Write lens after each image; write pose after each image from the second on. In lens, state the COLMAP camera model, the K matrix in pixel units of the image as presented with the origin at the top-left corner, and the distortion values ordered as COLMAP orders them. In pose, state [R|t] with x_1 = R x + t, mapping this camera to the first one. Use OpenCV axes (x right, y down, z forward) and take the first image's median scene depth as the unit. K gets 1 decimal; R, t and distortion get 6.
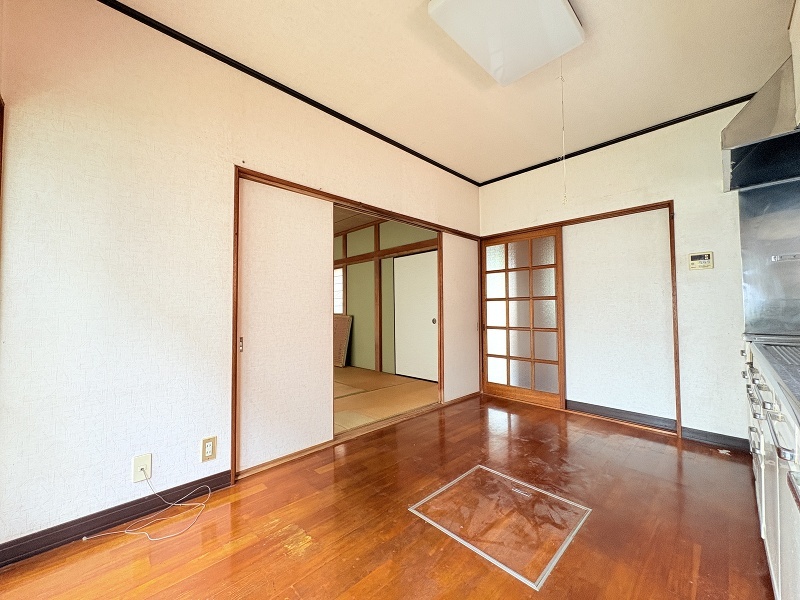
lens RADIAL K [[318.2, 0, 399.4], [0, 318.2, 300.5], [0, 0, 1]] dist [0.012476, -0.000018]
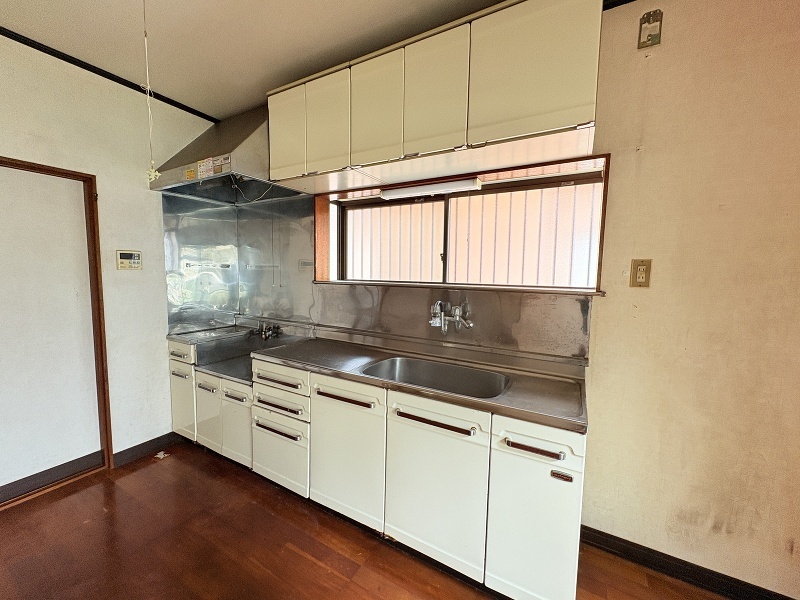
lens RADIAL K [[318.2, 0, 399.7], [0, 318.2, 297.9], [0, 0, 1]] dist [0.012476, -0.000018]
pose [[-0.277892, -0.082698, 0.957046, -0.109323], [-0.042167, 0.996377, 0.073853, -0.115918], [-0.959687, -0.019832, -0.280372, 0.537118]]
